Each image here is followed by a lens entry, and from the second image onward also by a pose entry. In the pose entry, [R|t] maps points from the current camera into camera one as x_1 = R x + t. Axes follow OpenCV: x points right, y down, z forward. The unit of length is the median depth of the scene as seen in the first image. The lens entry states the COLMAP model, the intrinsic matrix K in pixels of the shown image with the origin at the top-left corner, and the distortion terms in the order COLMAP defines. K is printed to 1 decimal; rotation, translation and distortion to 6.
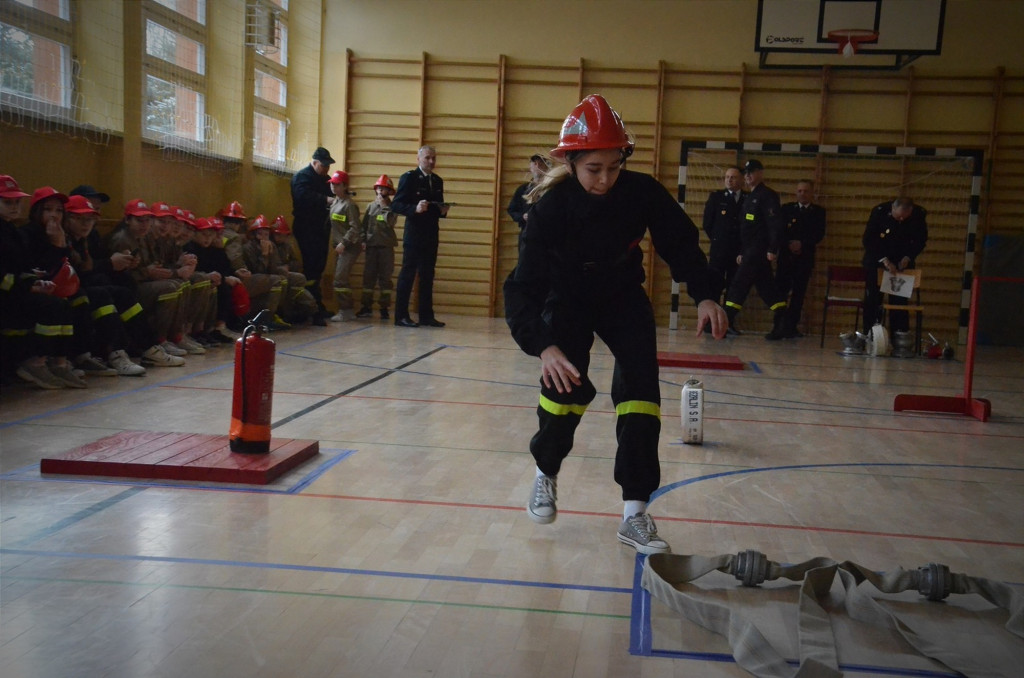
lens RADIAL K [[1363.6, 0, 534.9], [0, 1363.6, 347.7], [0, 0, 1]] dist [0.239144, 0.000000]
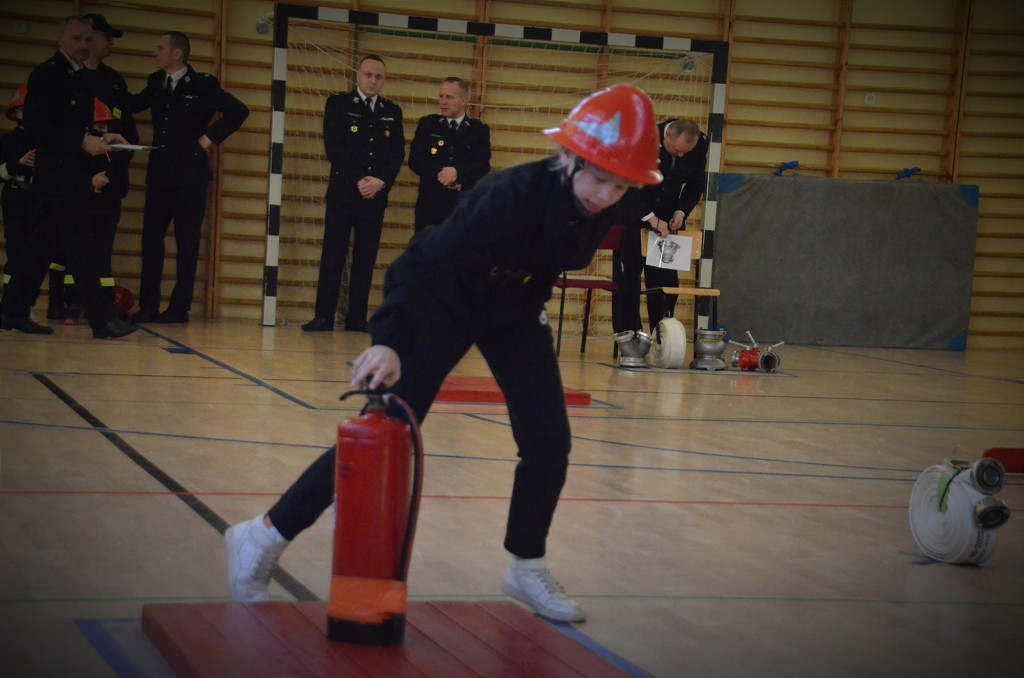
lens RADIAL K [[2358.3, 0, 480.0], [0, 2358.3, 356.8], [0, 0, 1]] dist [0.762532, 0.000000]
pose [[0.910808, -0.023563, 0.412158, -0.266612], [0.018688, 0.999700, 0.015853, -0.016762], [-0.412408, -0.006736, 0.910975, 0.033975]]
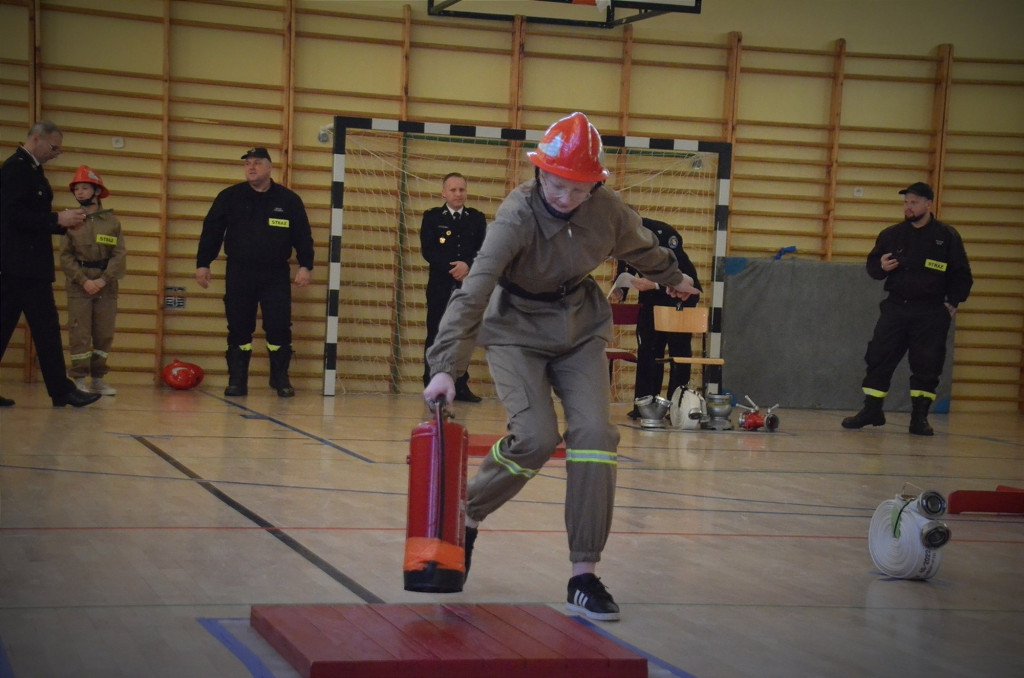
lens RADIAL K [[2097.1, 0, 466.8], [0, 2097.1, 355.5], [0, 0, 1]] dist [0.536690, 0.000000]
pose [[0.919800, -0.020018, 0.391876, -0.269273], [0.028703, 0.999455, -0.016317, -0.016371], [-0.391336, 0.026256, 0.919873, 0.028223]]
